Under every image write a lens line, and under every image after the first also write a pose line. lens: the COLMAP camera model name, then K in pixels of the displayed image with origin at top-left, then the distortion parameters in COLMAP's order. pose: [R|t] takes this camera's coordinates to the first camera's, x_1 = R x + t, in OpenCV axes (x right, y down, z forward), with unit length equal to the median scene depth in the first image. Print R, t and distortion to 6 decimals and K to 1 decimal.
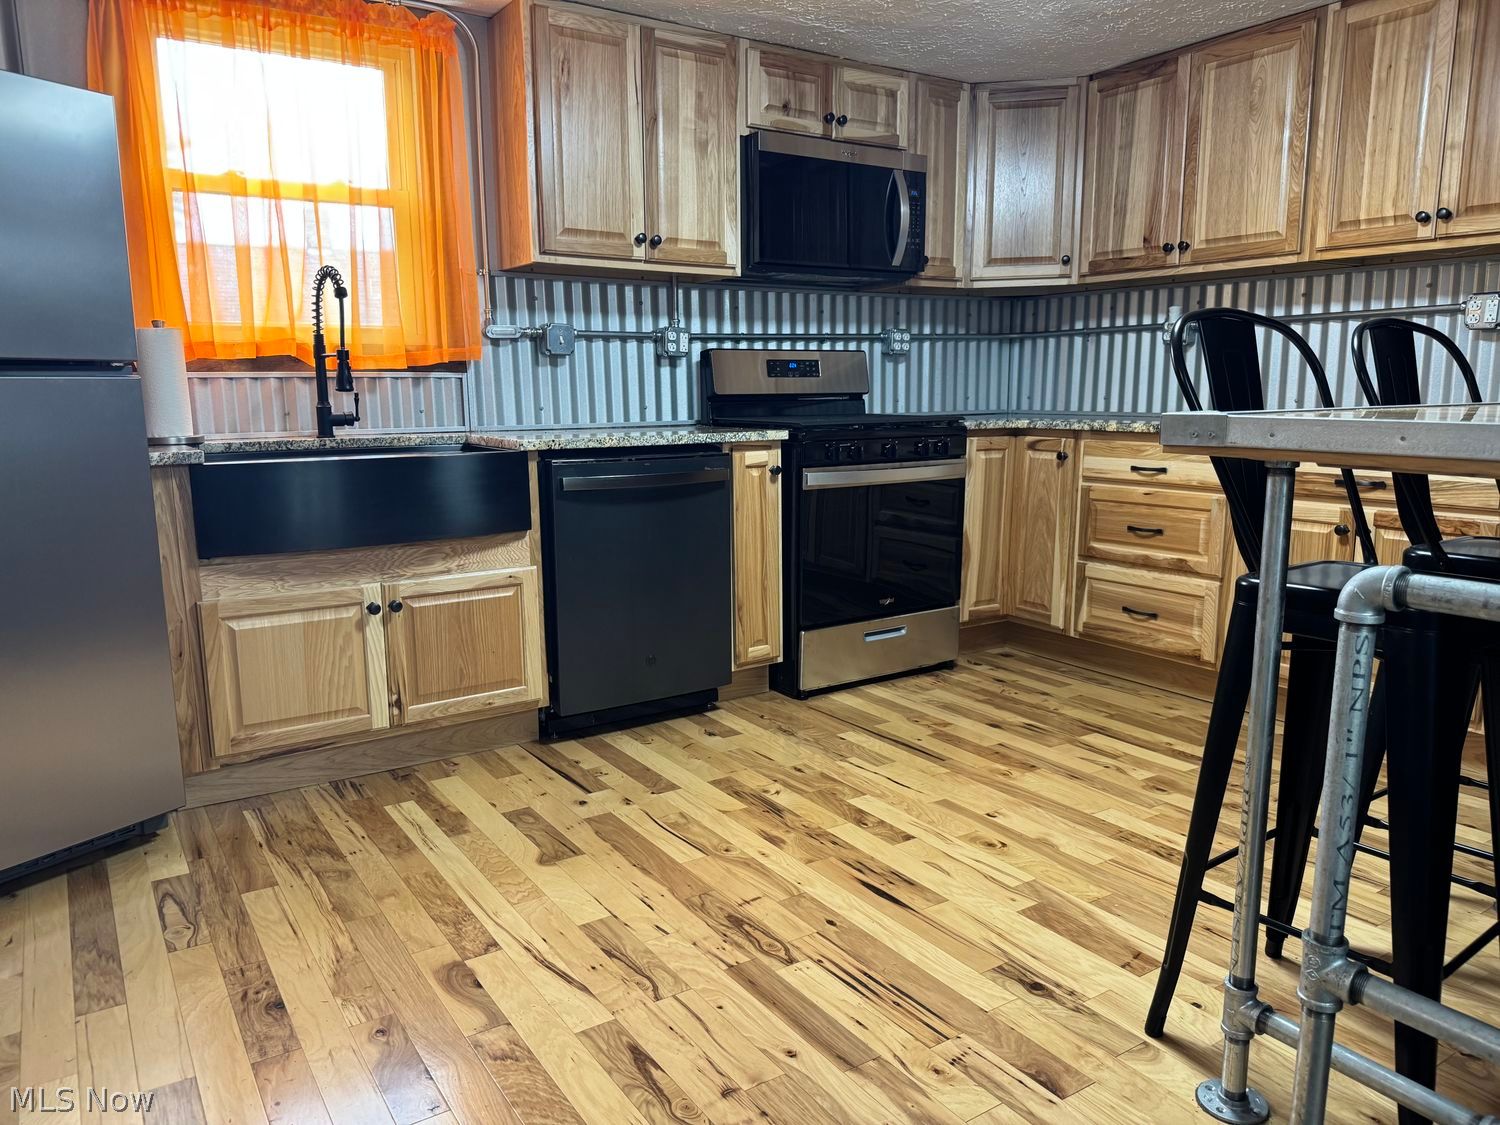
lens RADIAL K [[1035.9, 0, 688.8], [0, 1035.9, 572.0], [0, 0, 1]] dist [0.018966, -0.017872]
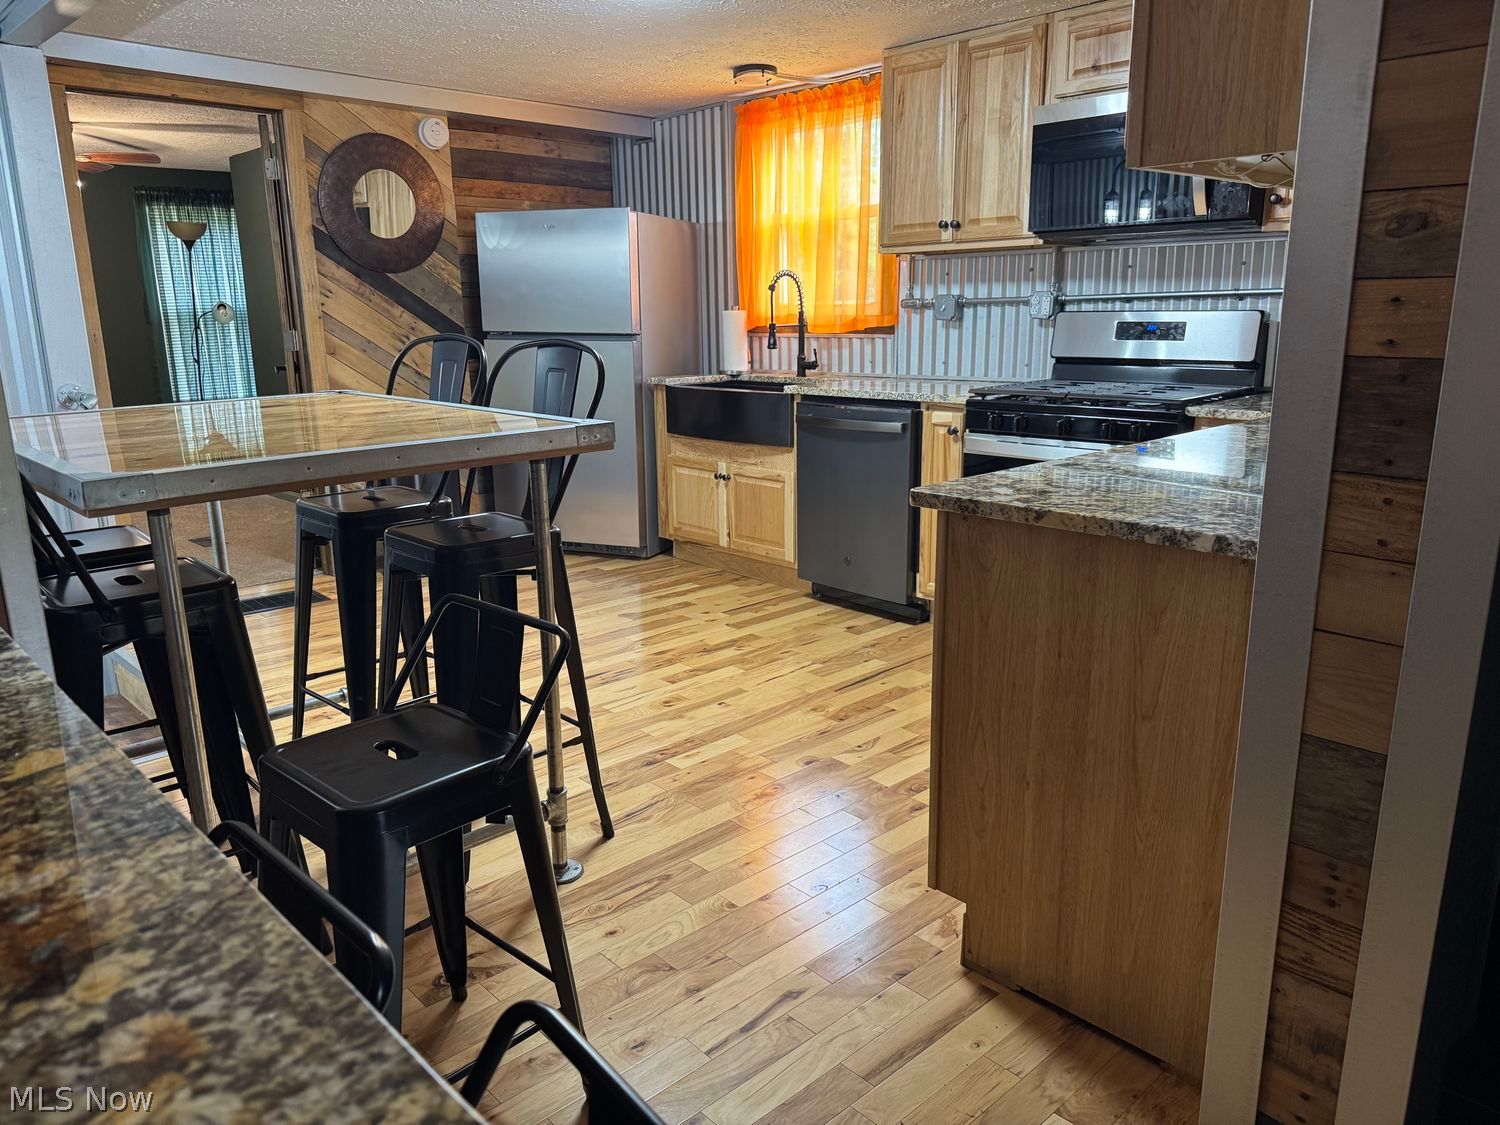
lens RADIAL K [[1035.9, 0, 747.0], [0, 1035.9, 553.0], [0, 0, 1]] dist [0.018966, -0.017872]
pose [[0.182050, 0.231939, -0.955543, 1.319357], [-0.152067, 0.966732, 0.205683, -0.193810], [0.971459, 0.107863, 0.211263, 0.653676]]
